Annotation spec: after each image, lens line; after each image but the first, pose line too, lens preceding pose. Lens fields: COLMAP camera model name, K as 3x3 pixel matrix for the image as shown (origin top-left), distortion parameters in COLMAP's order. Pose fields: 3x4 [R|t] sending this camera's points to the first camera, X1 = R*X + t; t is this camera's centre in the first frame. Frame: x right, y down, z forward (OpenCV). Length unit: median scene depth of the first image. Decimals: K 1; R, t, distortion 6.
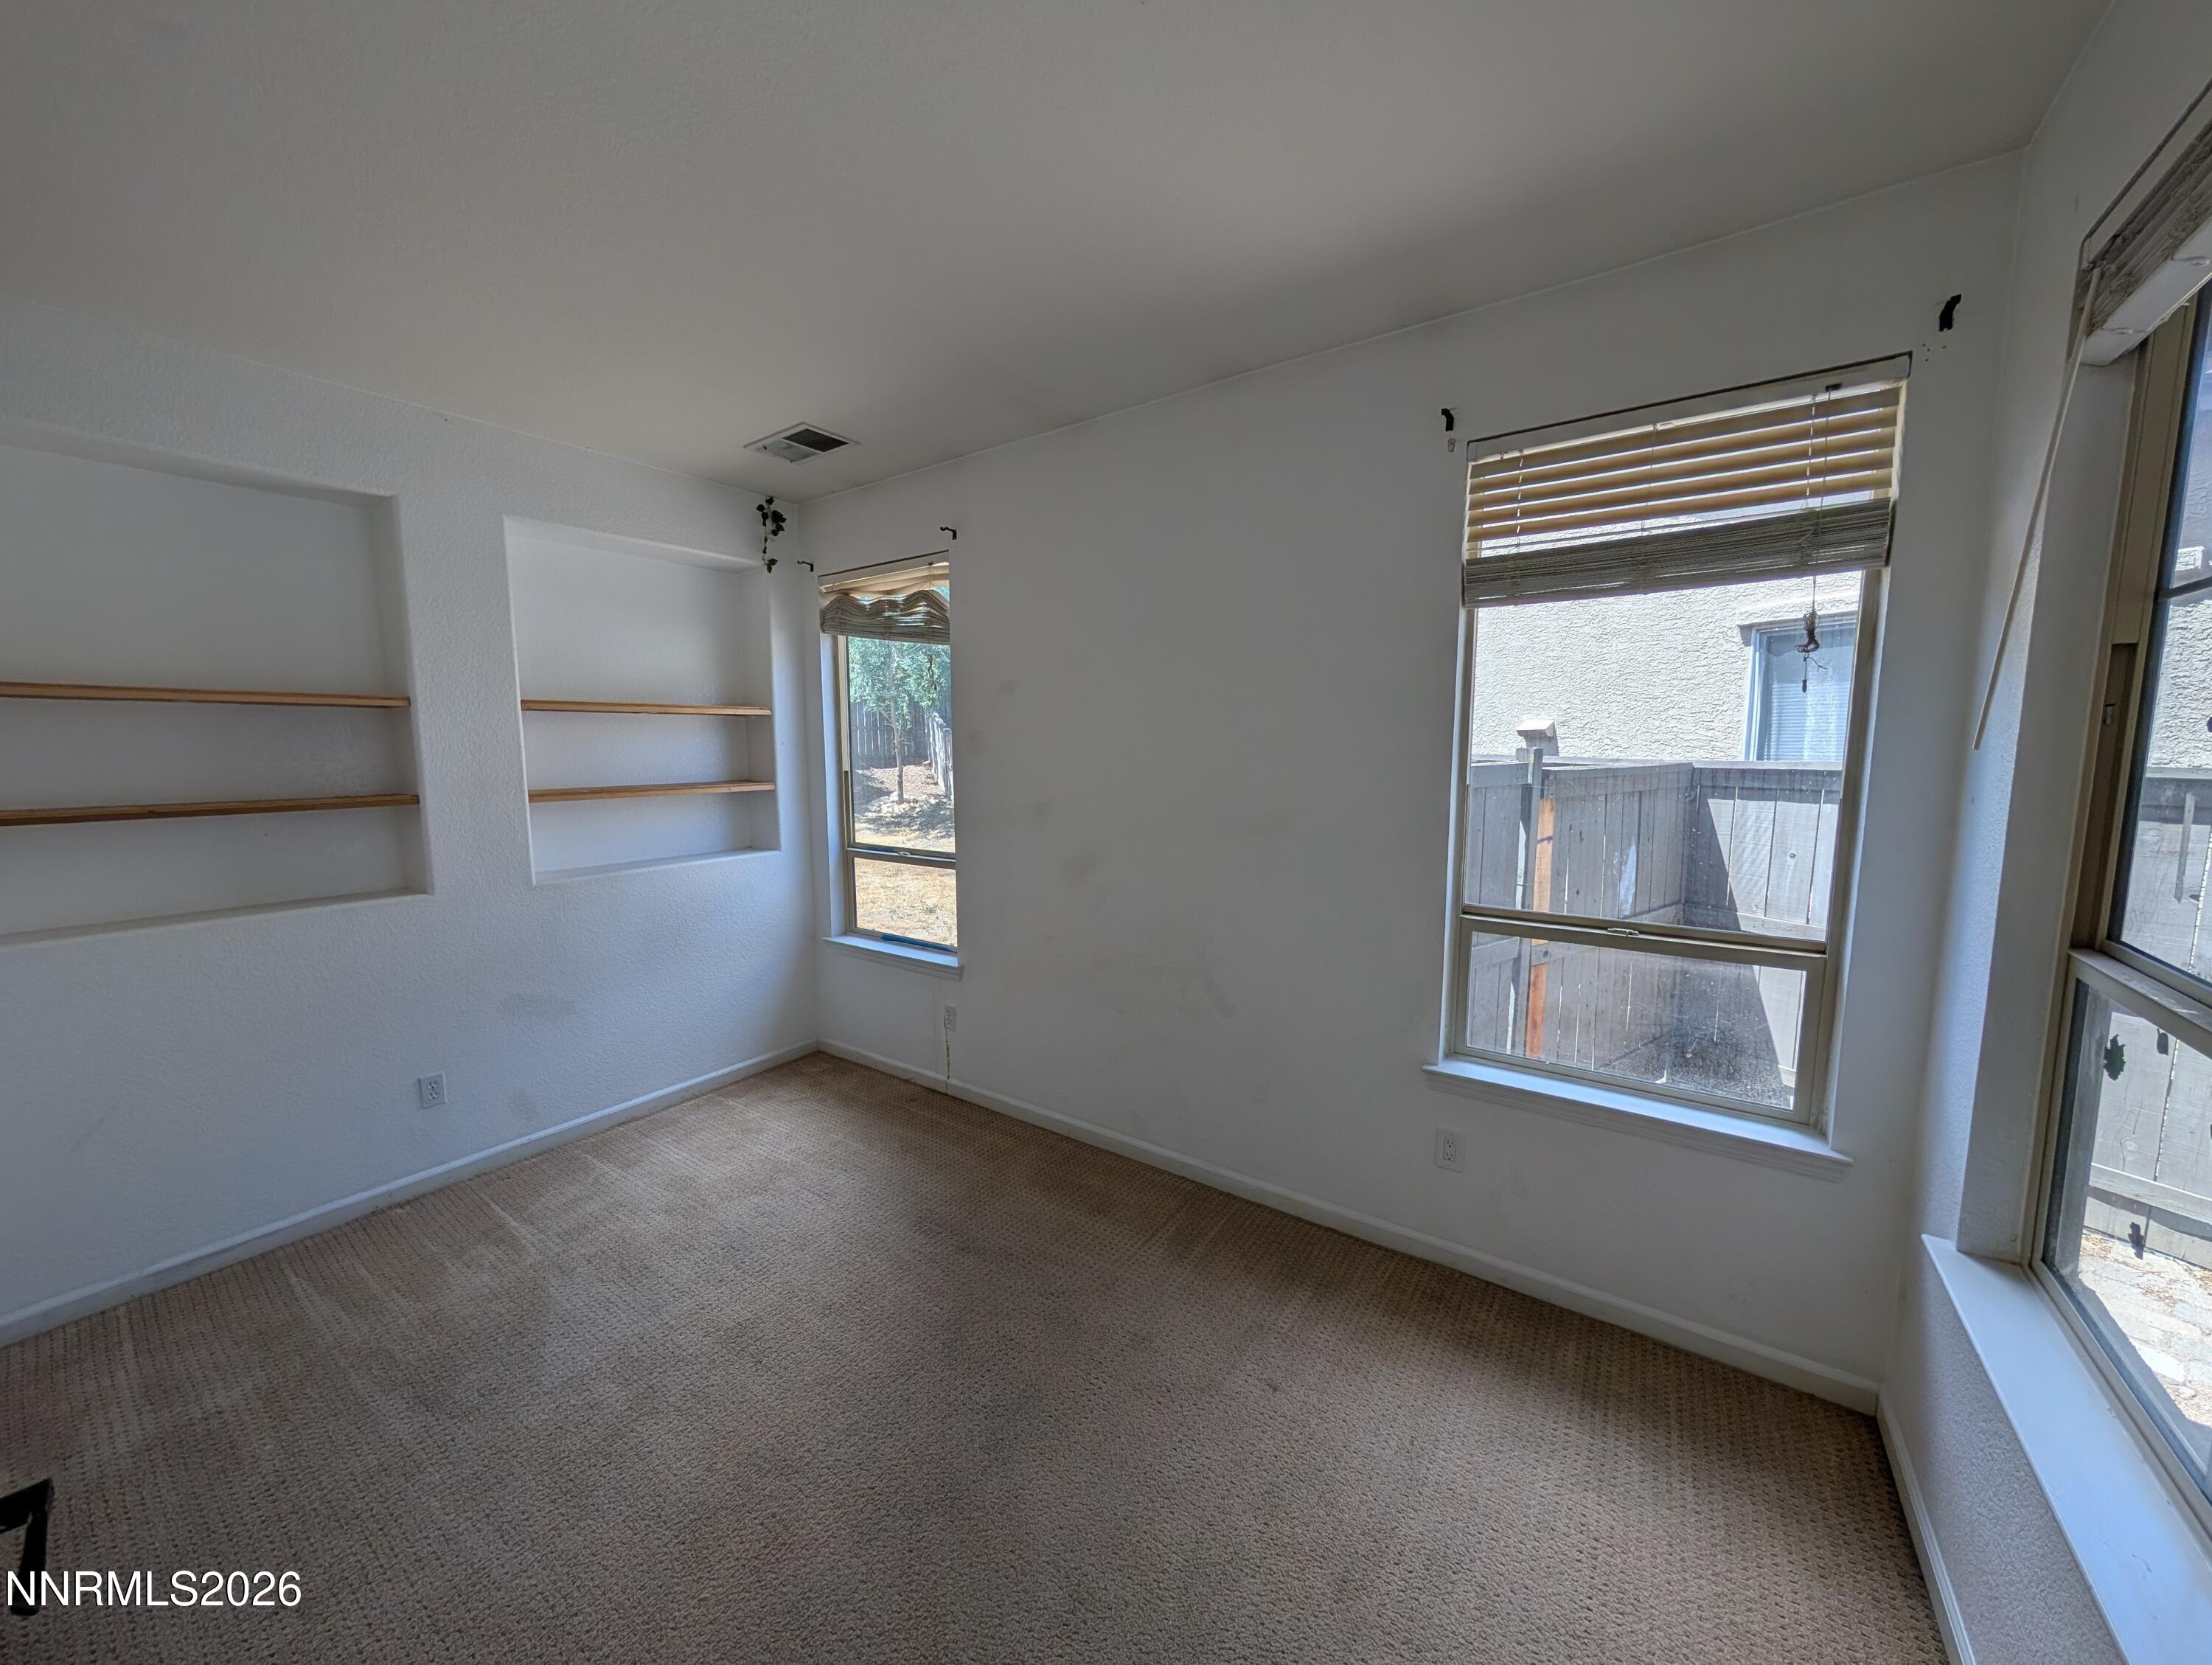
lens RADIAL K [[817.1, 0, 1111.4], [0, 817.1, 840.7], [0, 0, 1]] dist [-0.000089, 0.000819]
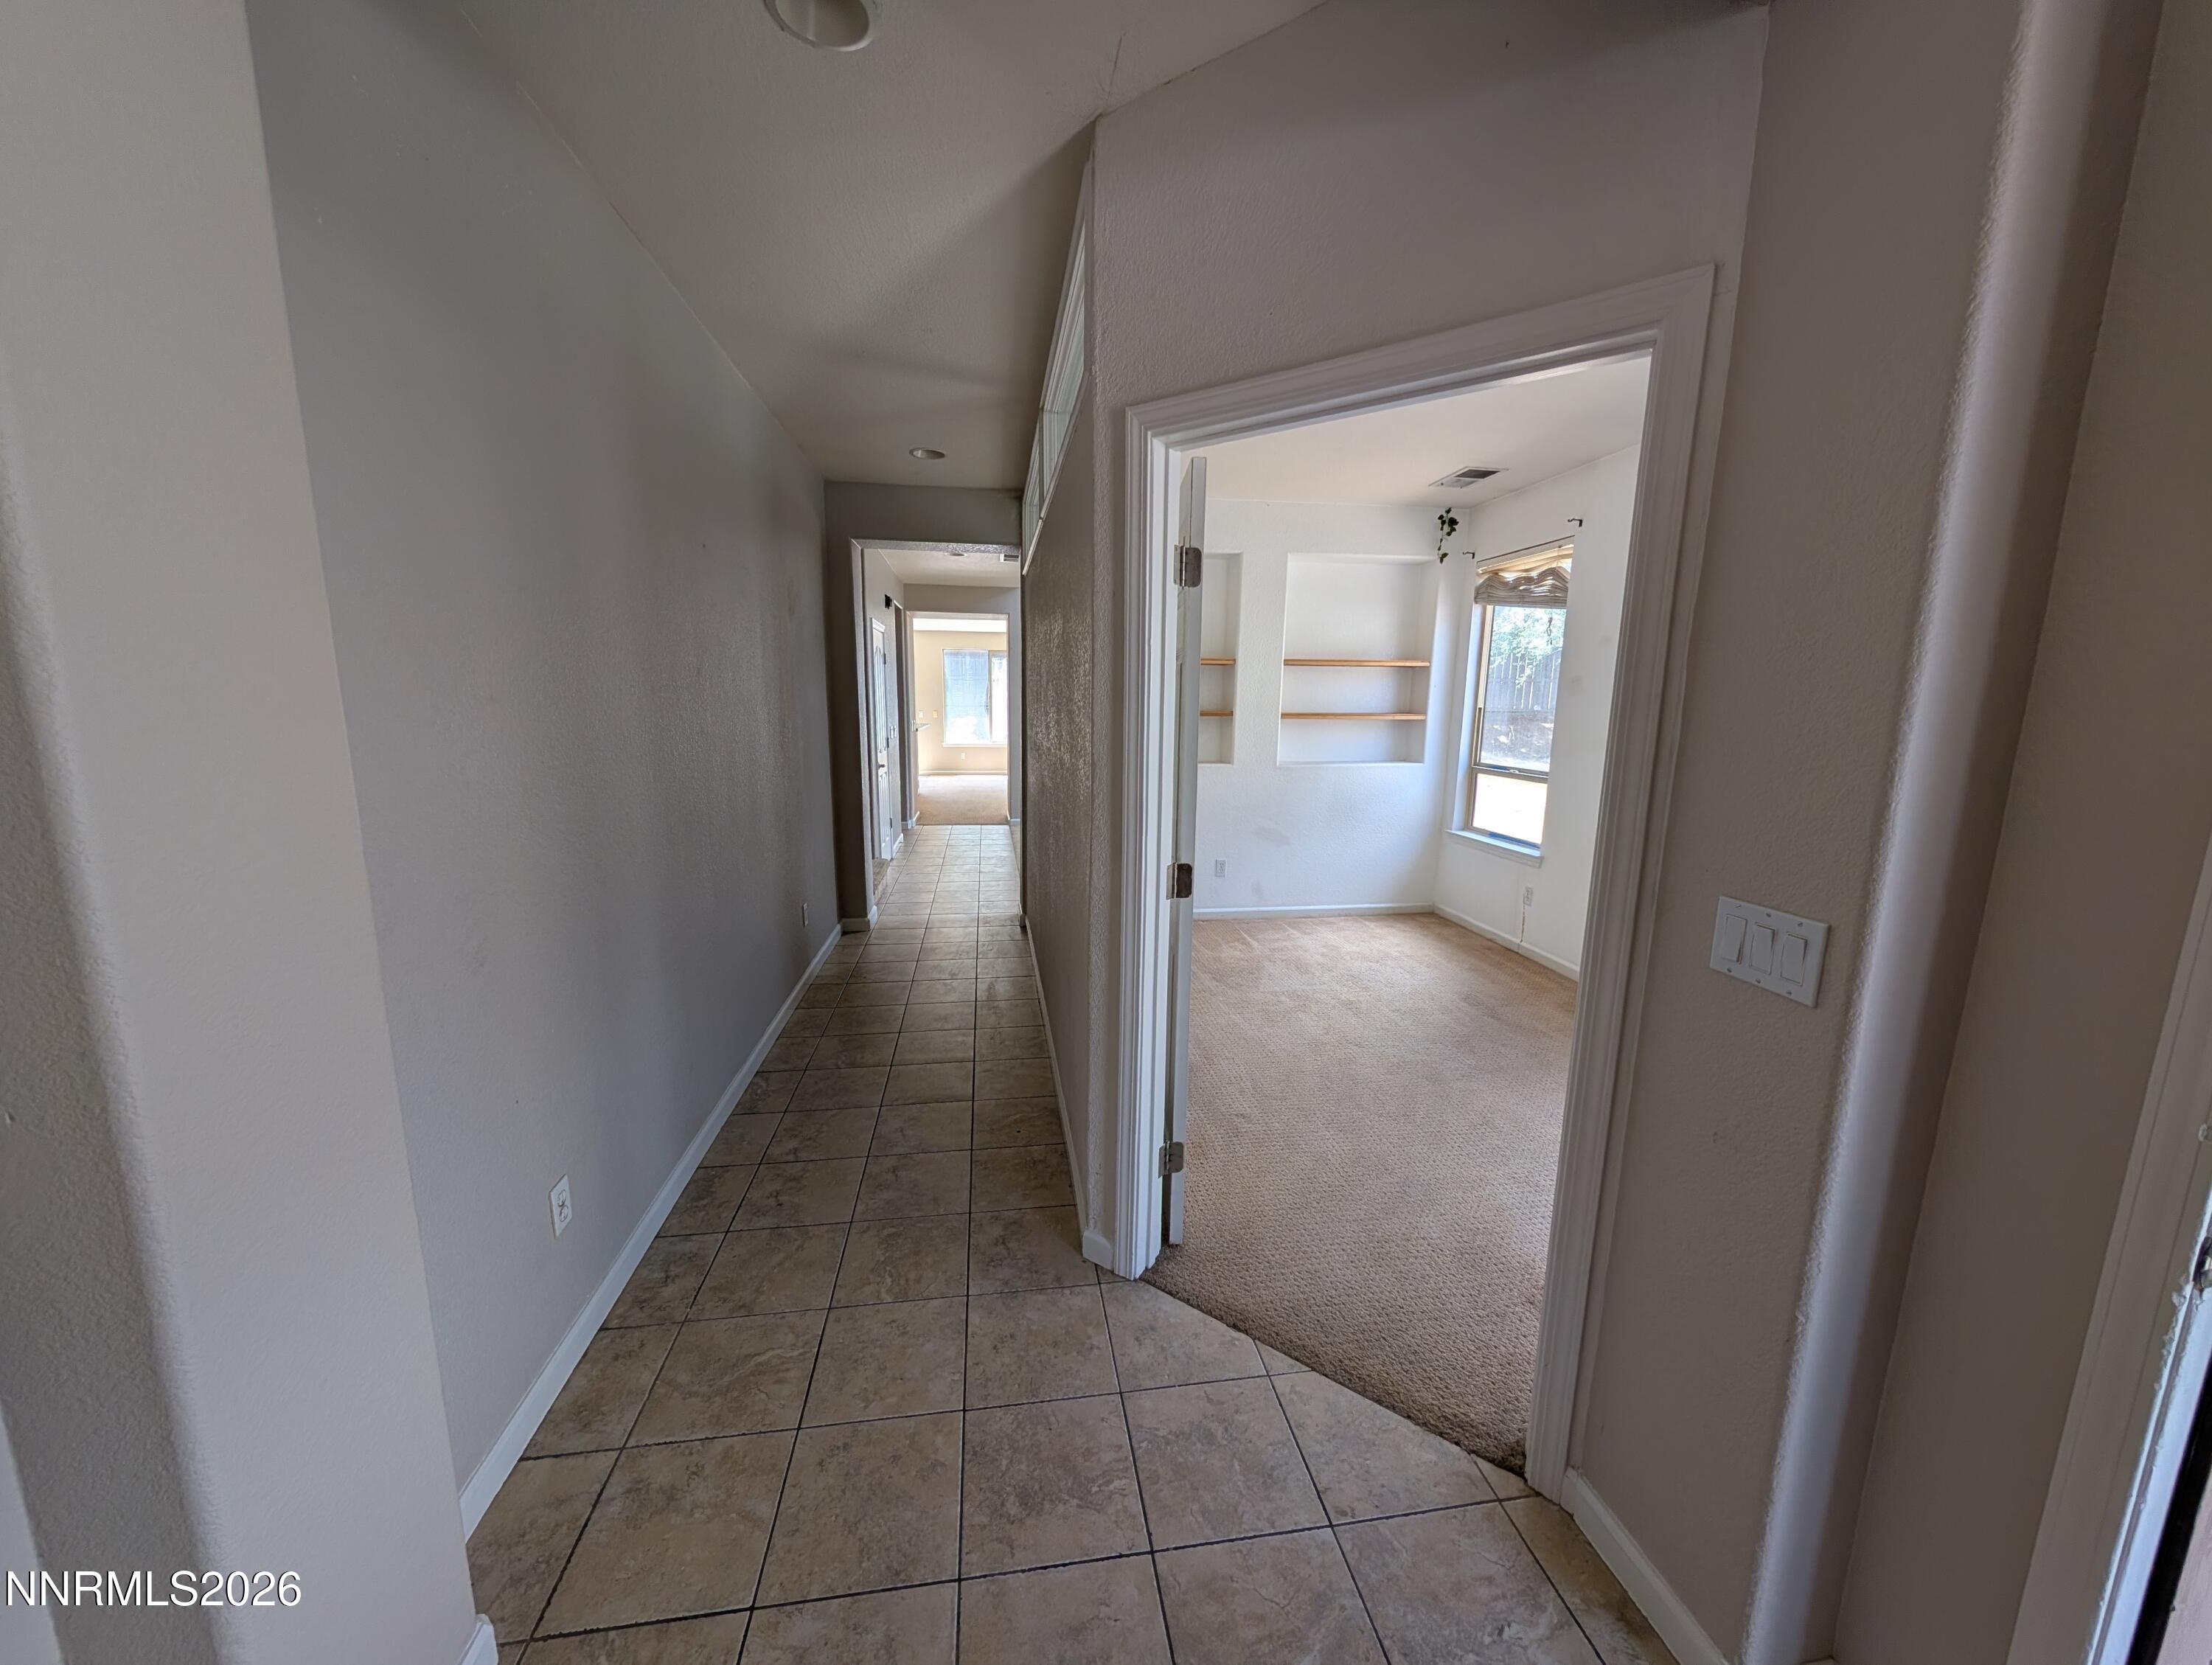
lens RADIAL K [[817.1, 0, 1104.2], [0, 817.1, 839.7], [0, 0, 1]] dist [-0.000089, 0.000819]
pose [[0.689179, 0.135449, -0.711819, 0.252127], [-0.096589, 0.990779, 0.095014, 0.066350], [0.718125, 0.003272, 0.695907, -0.401716]]
